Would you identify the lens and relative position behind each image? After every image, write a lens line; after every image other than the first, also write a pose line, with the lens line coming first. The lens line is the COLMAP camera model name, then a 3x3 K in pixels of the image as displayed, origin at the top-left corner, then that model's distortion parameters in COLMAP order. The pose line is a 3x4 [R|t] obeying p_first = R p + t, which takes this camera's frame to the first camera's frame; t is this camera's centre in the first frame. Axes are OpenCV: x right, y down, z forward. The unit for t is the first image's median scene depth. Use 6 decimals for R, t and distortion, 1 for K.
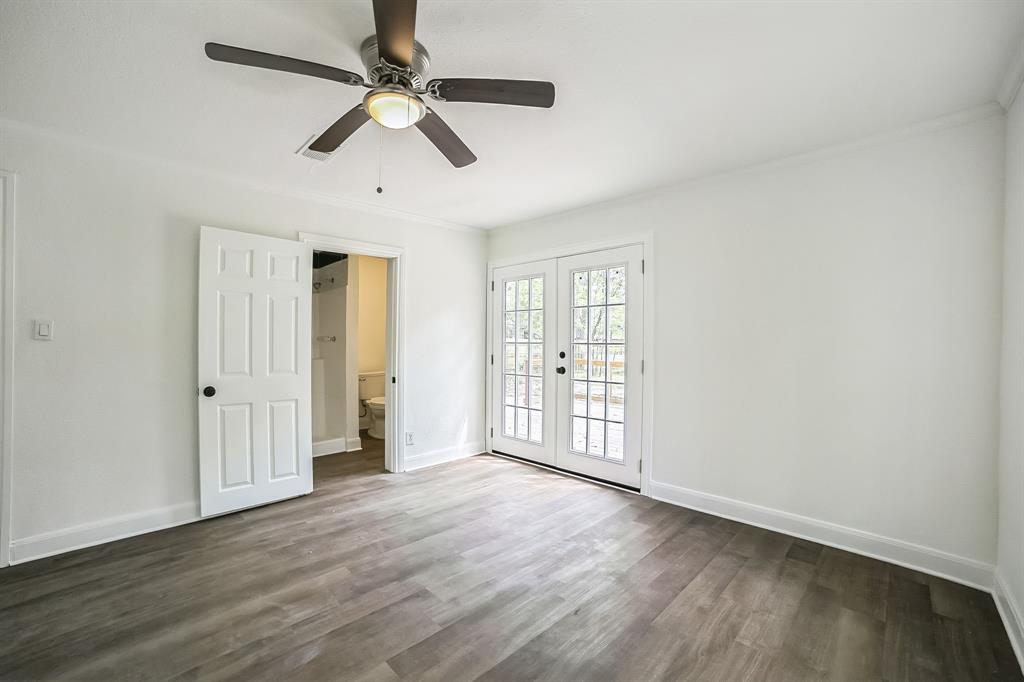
lens RADIAL K [[422.1, 0, 512.0], [0, 422.1, 341.0], [0, 0, 1]] dist [-0.106641, 0.035322]
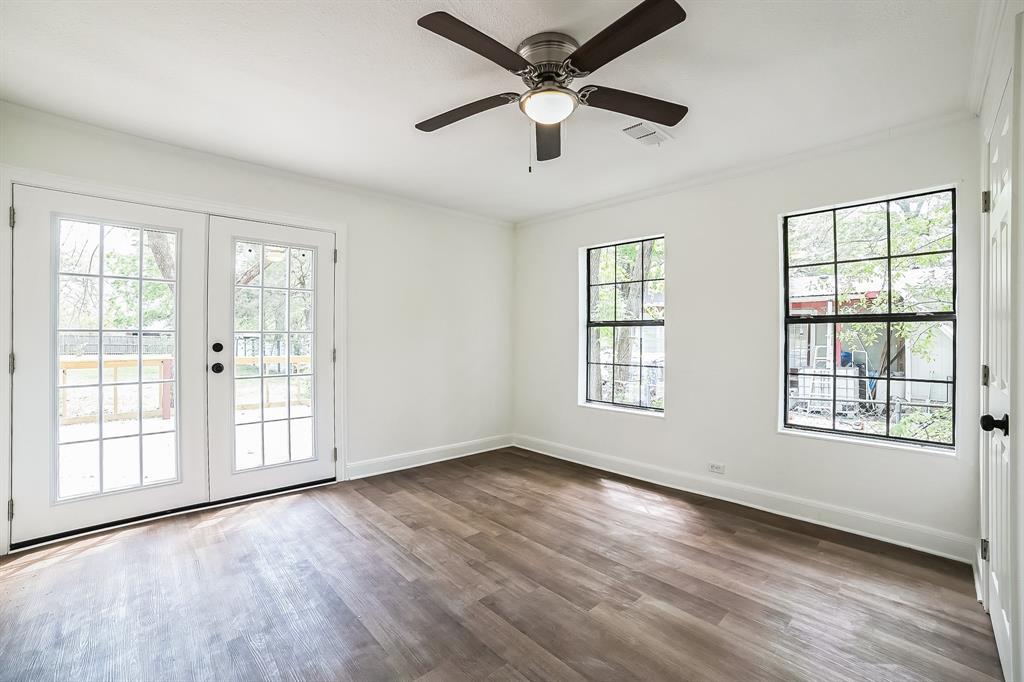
lens RADIAL K [[422.9, 0, 511.5], [0, 422.9, 330.4], [0, 0, 1]] dist [-0.093289, 0.029795]
pose [[0.036136, 0.007305, 0.999320, -0.814184], [-0.010618, 0.999920, -0.006925, 0.003568], [-0.999290, -0.010360, 0.036210, 0.644451]]
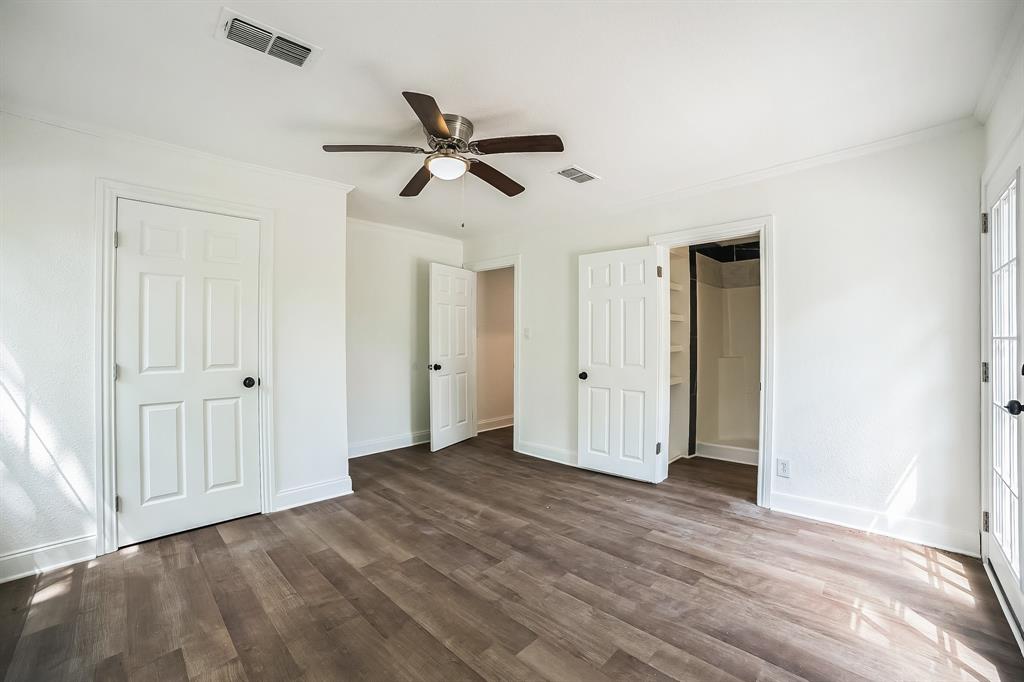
lens RADIAL K [[422.1, 0, 512.0], [0, 422.1, 341.0], [0, 0, 1]] dist [-0.106641, 0.035322]
pose [[0.004624, 0.000935, -0.999989, 0.654016], [0.009829, 0.999951, 0.000980, 0.004428], [0.999941, -0.009834, 0.004614, 0.737740]]
